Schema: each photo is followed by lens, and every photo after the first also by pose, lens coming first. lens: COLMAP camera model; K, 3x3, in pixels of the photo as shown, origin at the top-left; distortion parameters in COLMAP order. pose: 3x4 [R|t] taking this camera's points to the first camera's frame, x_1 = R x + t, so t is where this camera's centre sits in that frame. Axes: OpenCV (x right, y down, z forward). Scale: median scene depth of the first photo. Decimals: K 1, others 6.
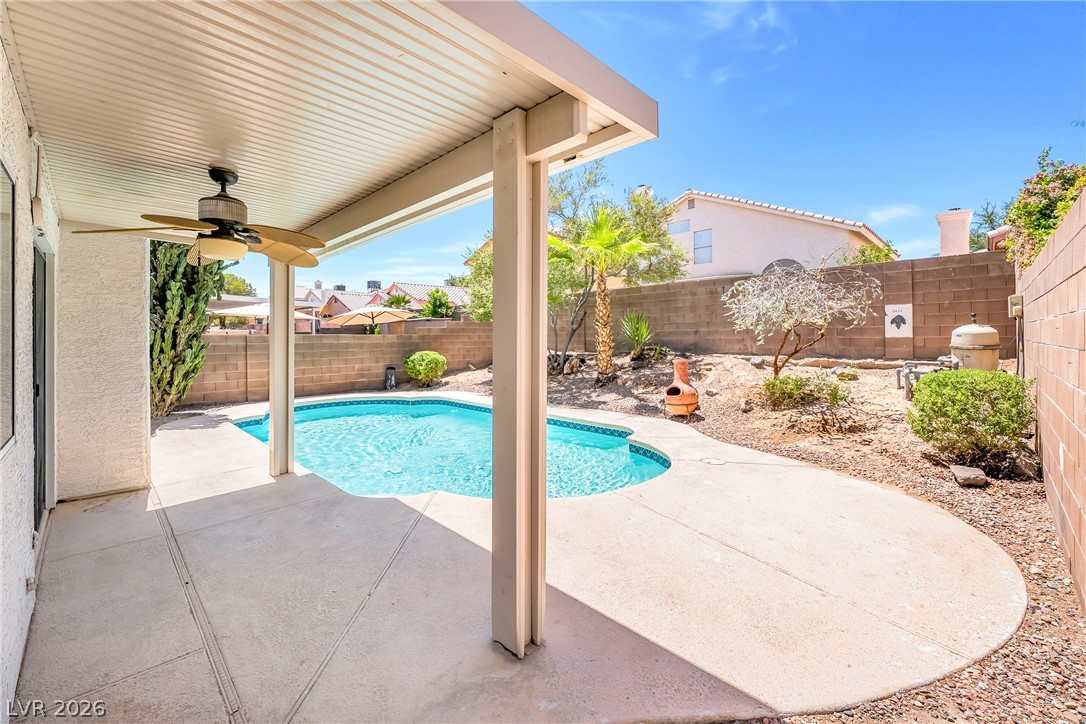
lens RADIAL K [[442.7, 0, 538.7], [0, 442.7, 336.7], [0, 0, 1]] dist [-0.001198, 0.000603]
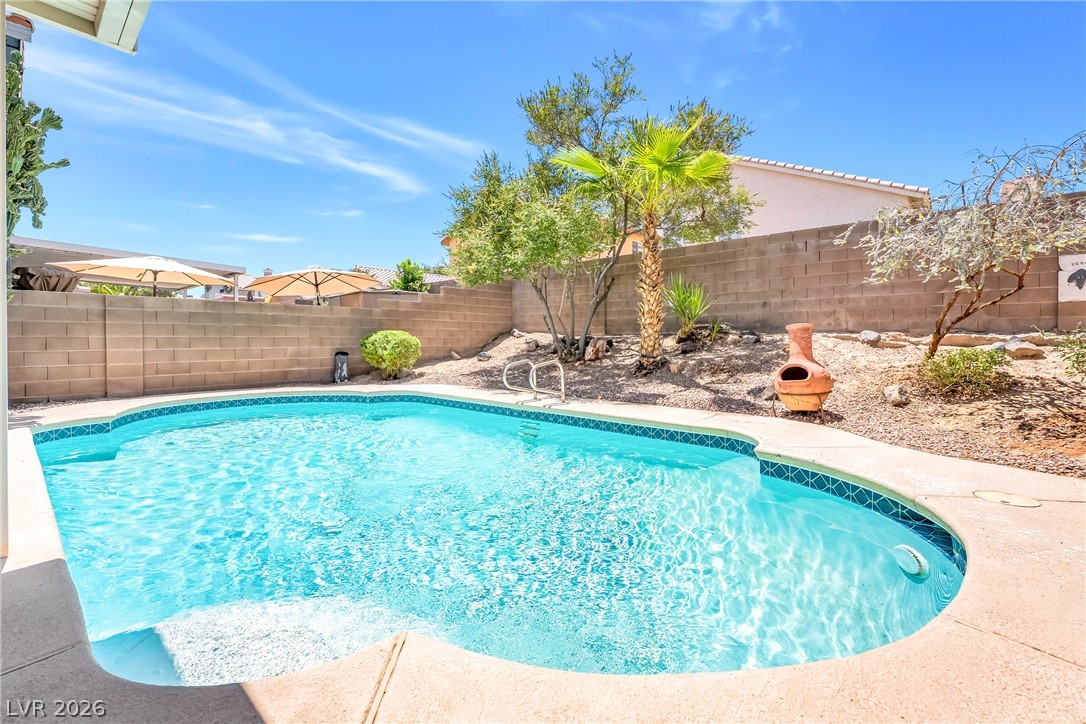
lens RADIAL K [[467.4, 0, 560.6], [0, 467.4, 348.6], [0, 0, 1]] dist [-0.002771, -0.000070]
pose [[0.996047, 0.007135, 0.088544, -0.054078], [-0.008885, 0.999773, 0.019383, 0.051083], [-0.088386, -0.020093, 0.995884, 0.242128]]
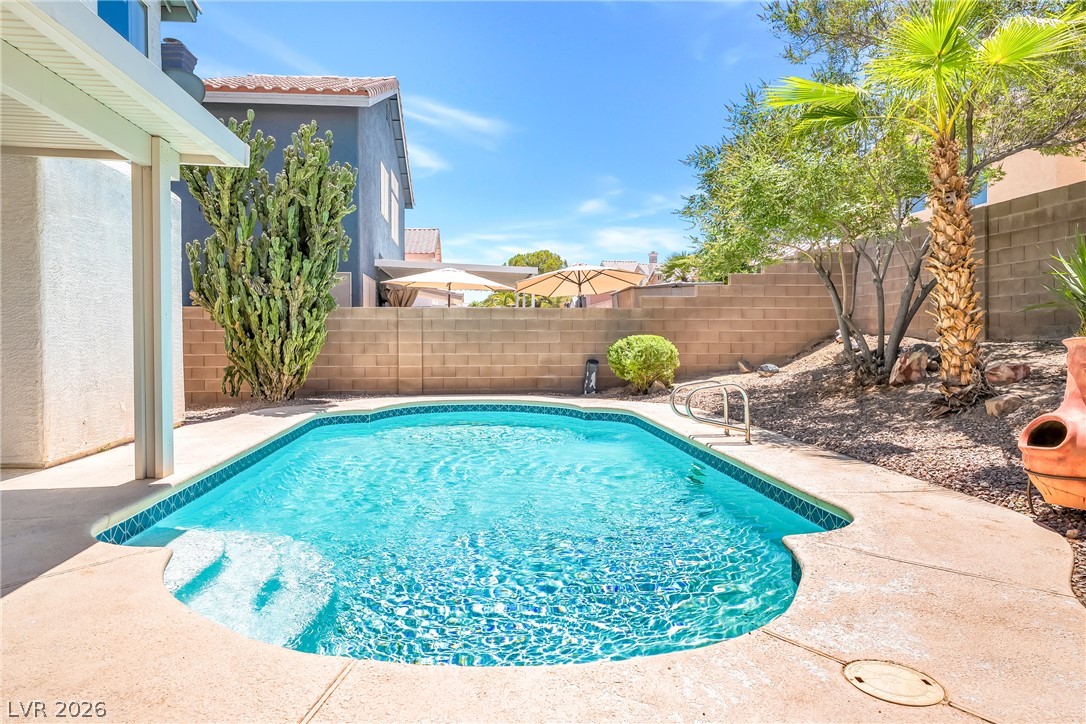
lens RADIAL K [[655.9, 0, 515.6], [0, 655.9, 349.5], [0, 0, 1]] dist [-0.002632, -0.000049]
pose [[0.761636, 0.022930, -0.647600, 0.207002], [-0.006395, 0.999591, 0.027872, 0.032845], [0.647974, -0.017087, 0.761471, 0.247205]]
